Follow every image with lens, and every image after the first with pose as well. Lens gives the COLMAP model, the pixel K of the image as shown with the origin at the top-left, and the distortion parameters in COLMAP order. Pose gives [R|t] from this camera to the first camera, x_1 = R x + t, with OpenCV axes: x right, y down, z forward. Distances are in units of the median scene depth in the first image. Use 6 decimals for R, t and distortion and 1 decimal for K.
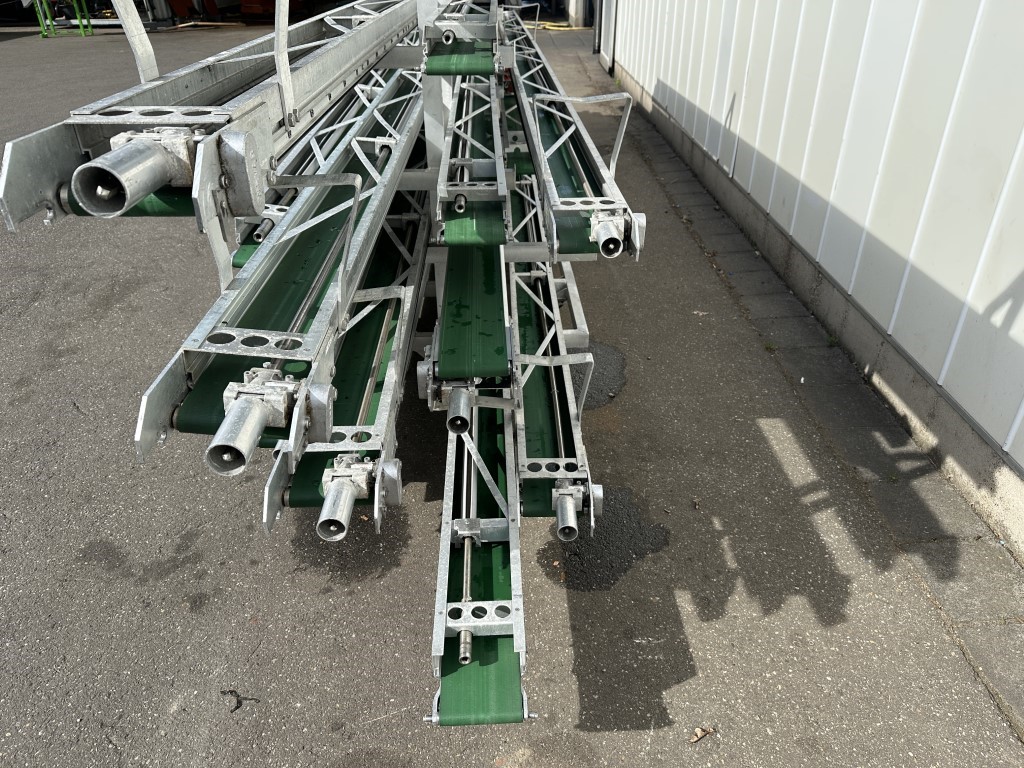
lens RADIAL K [[697.5, 0, 512.0], [0, 697.5, 384.0], [0, 0, 1]] dist [0.041270, -0.056990]
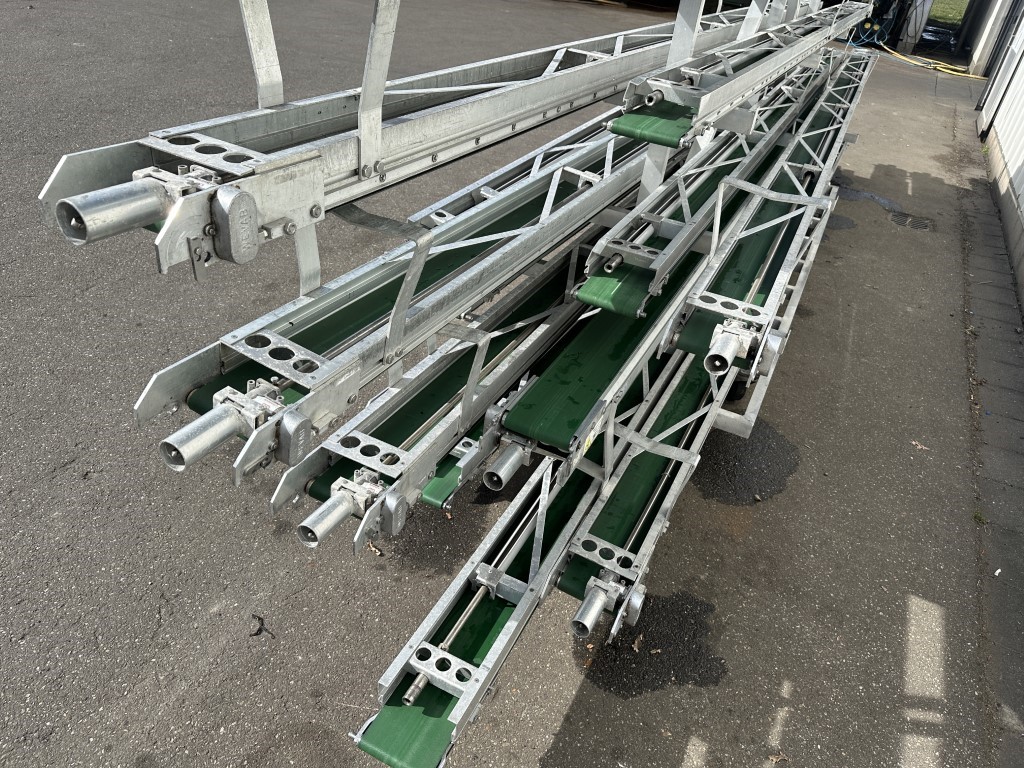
lens RADIAL K [[697.5, 0, 512.0], [0, 697.5, 384.0], [0, 0, 1]] dist [0.041270, -0.056990]
pose [[0.879059, 0.347034, -0.326838, 0.190431], [-0.345091, 0.936249, 0.065951, -0.125155], [0.328889, 0.054814, 0.942776, 0.052843]]
